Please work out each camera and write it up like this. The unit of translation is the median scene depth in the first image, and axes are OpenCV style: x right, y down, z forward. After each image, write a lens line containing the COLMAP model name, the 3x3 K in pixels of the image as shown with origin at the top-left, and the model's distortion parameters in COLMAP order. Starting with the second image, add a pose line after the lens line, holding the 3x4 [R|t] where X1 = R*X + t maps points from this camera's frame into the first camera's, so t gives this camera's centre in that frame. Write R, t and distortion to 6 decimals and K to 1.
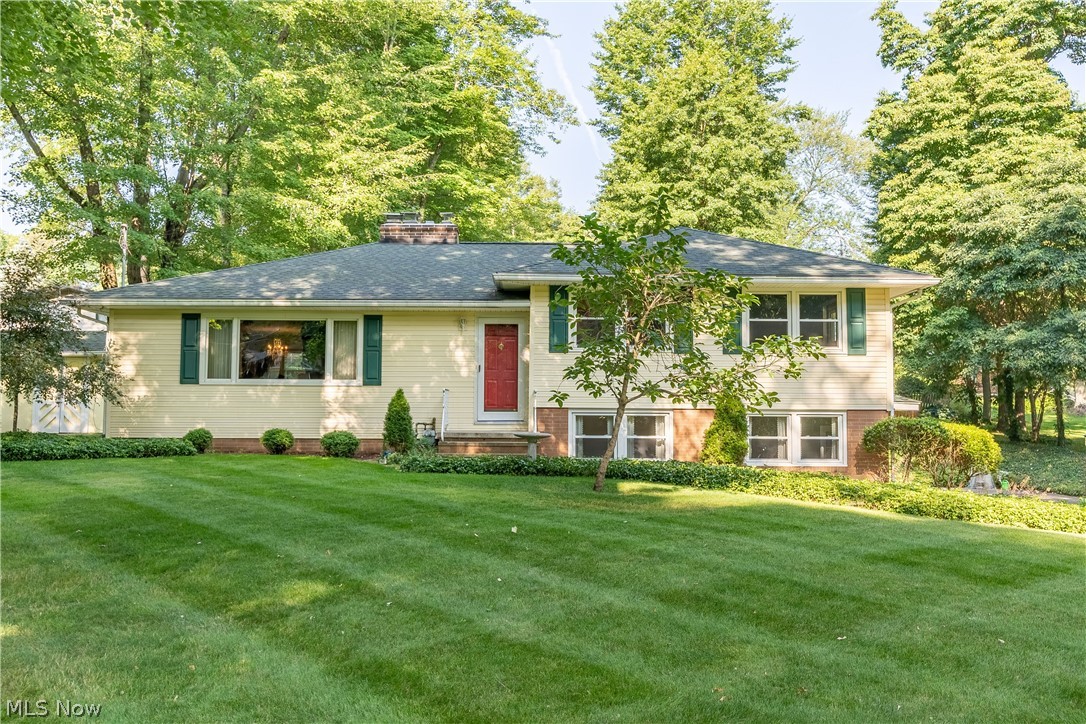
lens RADIAL K [[946.0, 0, 542.9], [0, 946.0, 364.5], [0, 0, 1]] dist [-0.008607, -0.011702]
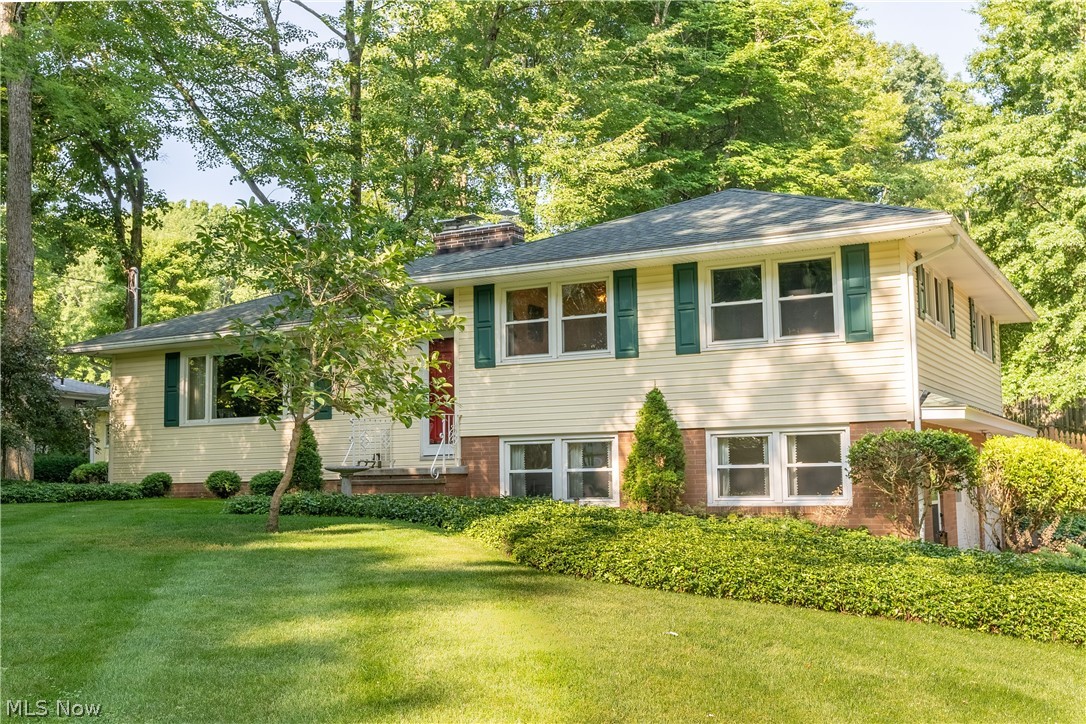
lens RADIAL K [[1149.8, 0, 543.2], [0, 1149.8, 360.1], [0, 0, 1]] dist [-0.004570, 0.000000]
pose [[0.875536, -0.070692, -0.477953, 0.524825], [0.052280, 0.997291, -0.051737, 0.033864], [0.480315, 0.020310, 0.876861, 0.161499]]
